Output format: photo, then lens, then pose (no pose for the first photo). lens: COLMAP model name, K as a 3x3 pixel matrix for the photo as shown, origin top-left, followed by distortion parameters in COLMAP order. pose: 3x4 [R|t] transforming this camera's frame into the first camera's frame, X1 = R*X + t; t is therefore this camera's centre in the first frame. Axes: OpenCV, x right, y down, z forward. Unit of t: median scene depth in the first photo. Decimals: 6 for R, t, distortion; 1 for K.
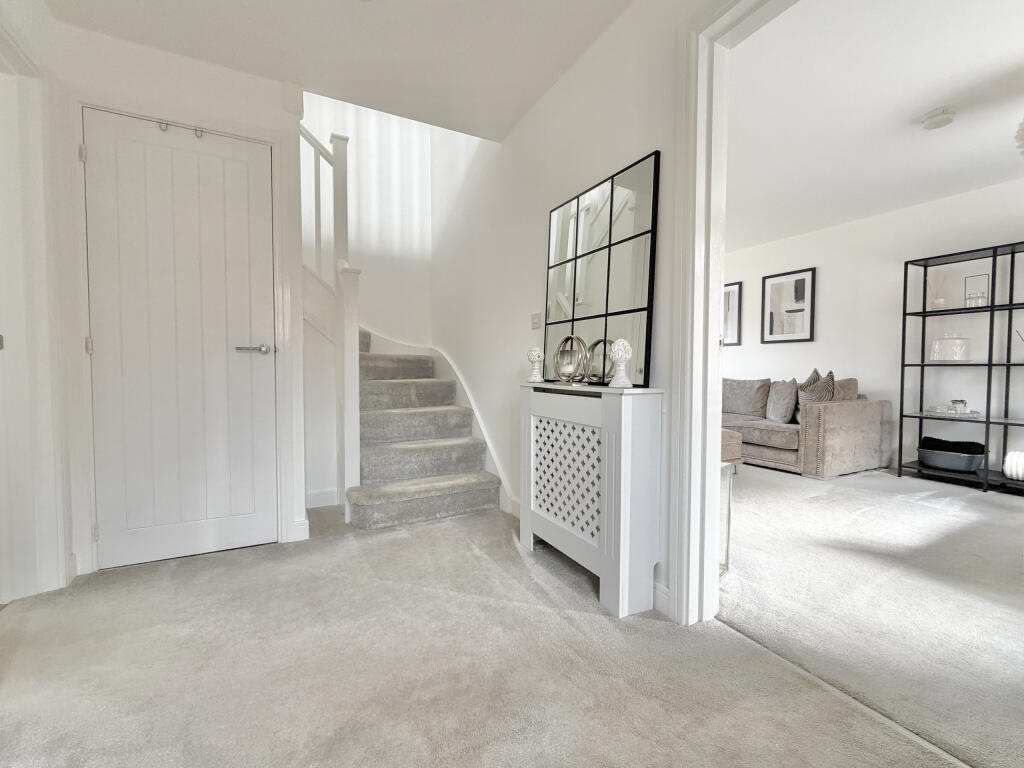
lens RADIAL K [[440.6, 0, 512.0], [0, 440.6, 384.0], [0, 0, 1]] dist [-0.000908, -0.000154]
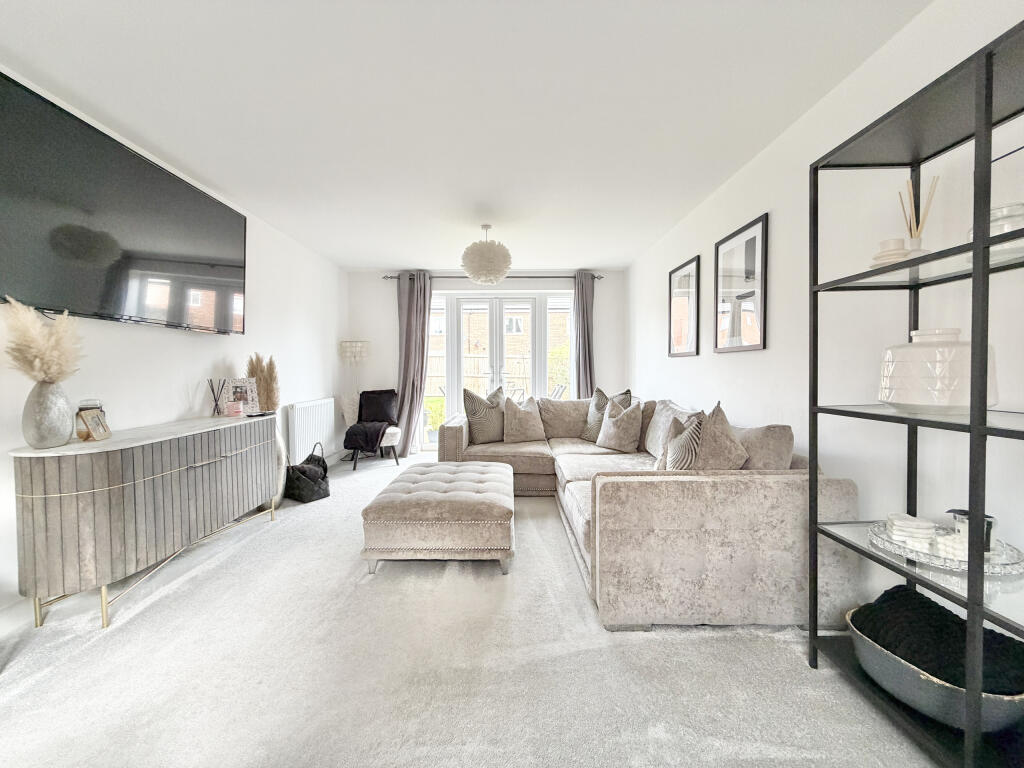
lens RADIAL K [[412.4, 0, 512.0], [0, 412.4, 384.0], [0, 0, 1]] dist [-0.000312, -0.000111]
pose [[0.891938, 0.004814, -0.452131, 0.620785], [-0.006037, 0.999981, -0.001261, -0.049383], [0.452117, 0.003854, 0.891951, 0.391048]]
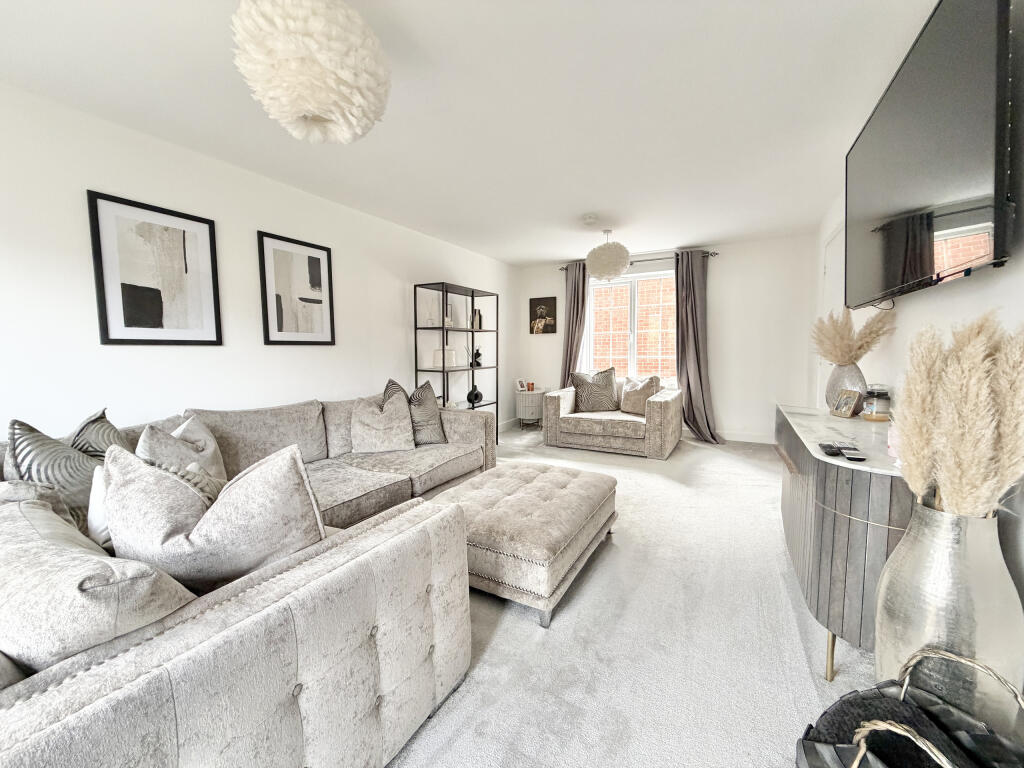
lens RADIAL K [[412.4, 0, 512.0], [0, 412.4, 384.0], [0, 0, 1]] dist [-0.000312, -0.000111]
pose [[-0.560999, -0.060043, 0.825636, -0.090629], [0.047602, 0.993376, 0.104586, -0.088037], [-0.826447, 0.097975, -0.554424, 1.124279]]
